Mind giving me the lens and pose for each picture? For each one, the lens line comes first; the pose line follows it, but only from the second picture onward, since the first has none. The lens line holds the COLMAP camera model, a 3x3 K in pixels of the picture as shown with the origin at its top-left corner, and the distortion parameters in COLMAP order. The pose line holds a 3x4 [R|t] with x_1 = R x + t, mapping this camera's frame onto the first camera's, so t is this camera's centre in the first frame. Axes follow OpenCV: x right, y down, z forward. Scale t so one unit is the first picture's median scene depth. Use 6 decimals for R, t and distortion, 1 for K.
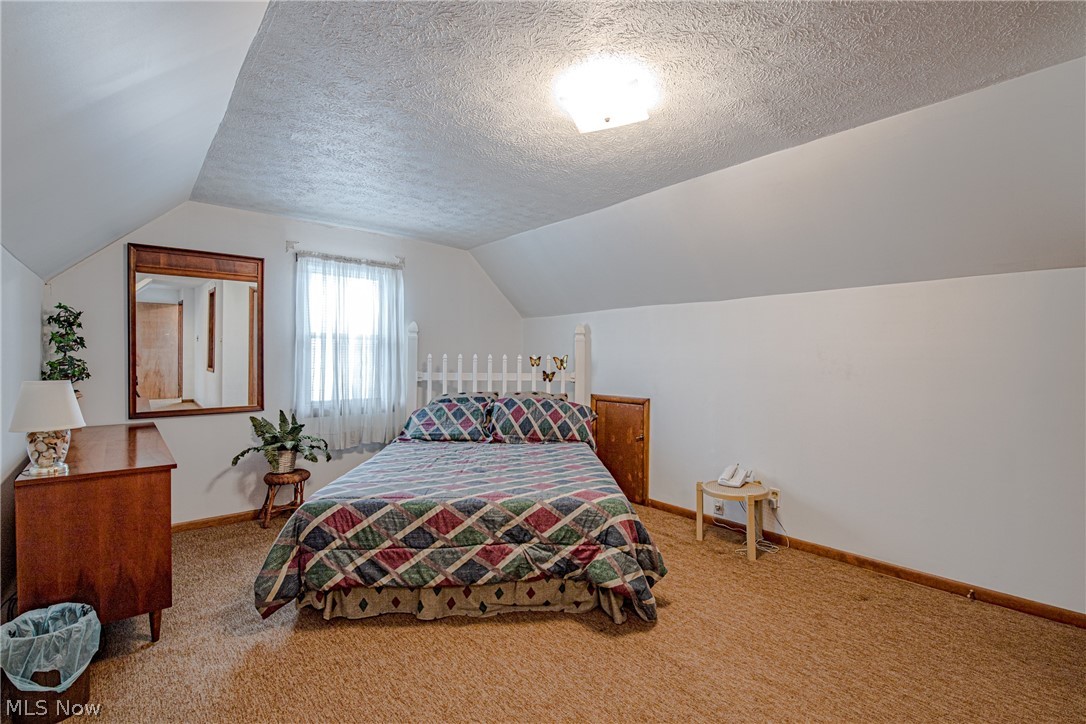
lens RADIAL K [[489.3, 0, 543.0], [0, 489.3, 354.7], [0, 0, 1]] dist [-0.015994, -0.004268]
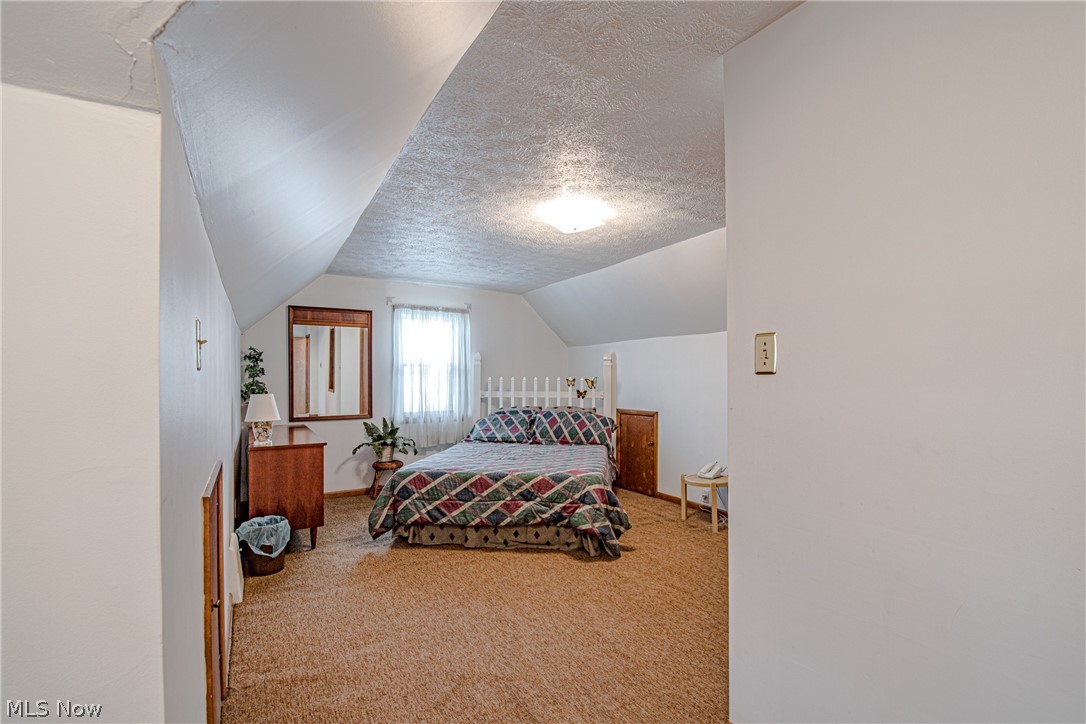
lens RADIAL K [[489.3, 0, 545.5], [0, 489.3, 371.6], [0, 0, 1]] dist [-0.015994, -0.004268]
pose [[0.984834, -0.008193, -0.173306, 0.210657], [0.006597, 0.999930, -0.009783, -0.003507], [0.173374, 0.008492, 0.984819, -0.388413]]
